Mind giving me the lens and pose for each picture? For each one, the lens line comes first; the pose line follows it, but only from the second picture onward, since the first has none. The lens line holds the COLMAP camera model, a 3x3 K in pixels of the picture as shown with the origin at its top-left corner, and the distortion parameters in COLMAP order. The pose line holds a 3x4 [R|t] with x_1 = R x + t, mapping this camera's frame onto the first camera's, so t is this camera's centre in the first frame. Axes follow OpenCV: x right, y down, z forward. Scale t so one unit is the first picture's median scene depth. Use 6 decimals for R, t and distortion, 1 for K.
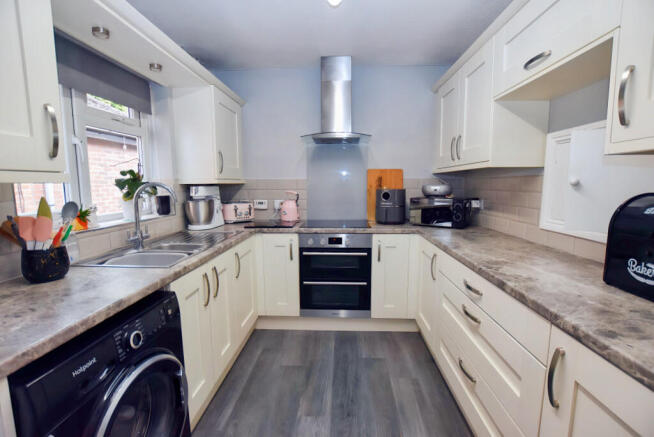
lens RADIAL K [[293.6, 0, 327.0], [0, 293.6, 218.5], [0, 0, 1]] dist [-0.000637, -0.000252]
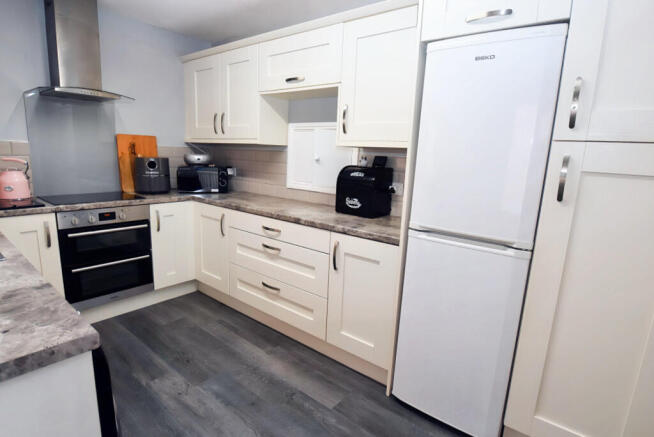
lens RADIAL K [[299.3, 0, 328.8], [0, 299.3, 208.1], [0, 0, 1]] dist [-0.004343, -0.000802]
pose [[0.622399, -0.110210, 0.774902, -0.259722], [0.053573, 0.993714, 0.098300, -0.000633], [-0.780865, -0.019668, 0.624390, -0.083398]]
